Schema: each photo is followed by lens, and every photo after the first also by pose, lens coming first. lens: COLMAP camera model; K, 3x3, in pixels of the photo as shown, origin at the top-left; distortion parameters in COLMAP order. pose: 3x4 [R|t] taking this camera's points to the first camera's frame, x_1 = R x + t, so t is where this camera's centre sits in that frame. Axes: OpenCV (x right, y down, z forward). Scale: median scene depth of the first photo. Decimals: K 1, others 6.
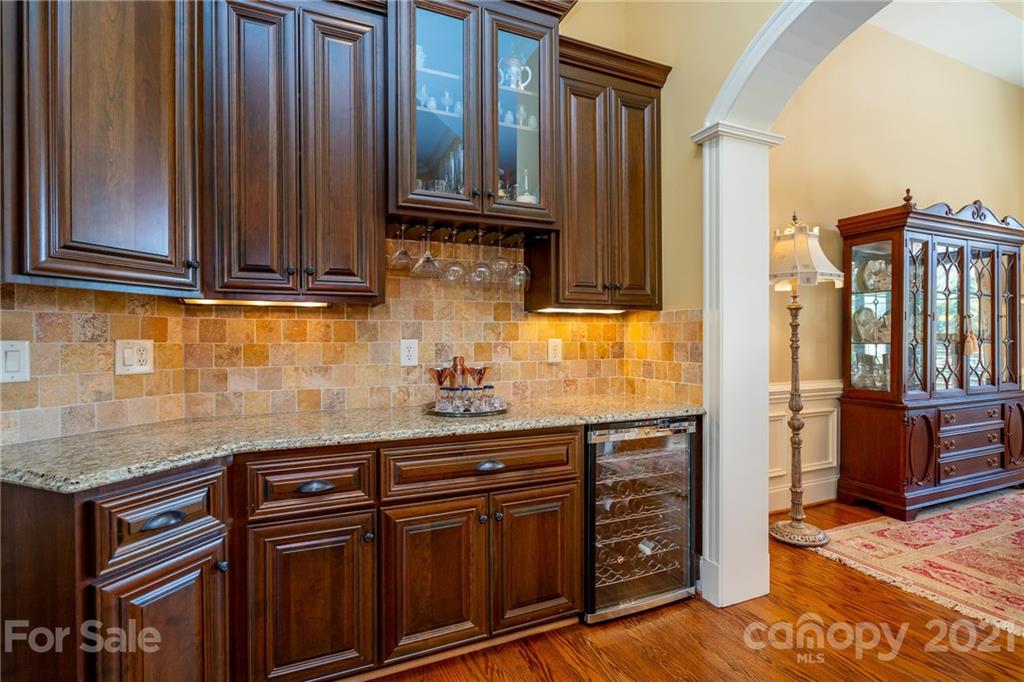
lens RADIAL K [[488.4, 0, 512.0], [0, 488.4, 341.0], [0, 0, 1]] dist [-0.001745, -0.000116]
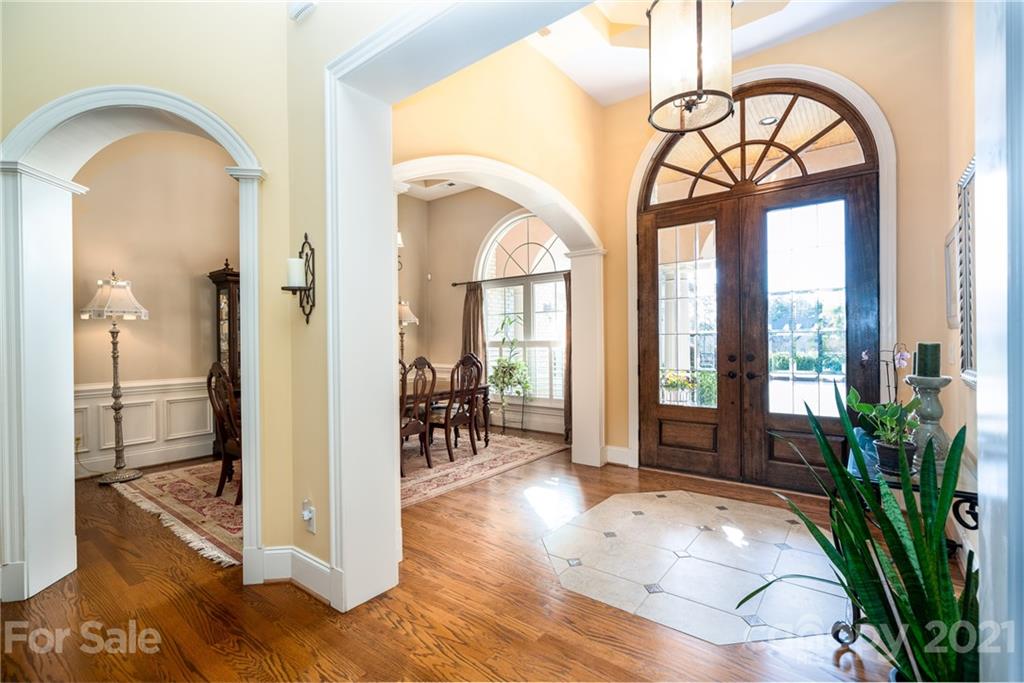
lens RADIAL K [[457.8, 0, 514.9], [0, 457.8, 344.1], [0, 0, 1]] dist [-0.003063, -0.000215]
pose [[0.885414, -0.010408, 0.464686, 1.252308], [0.013439, 0.999905, -0.003210, -0.007475], [-0.464608, 0.009087, 0.885470, -1.071948]]
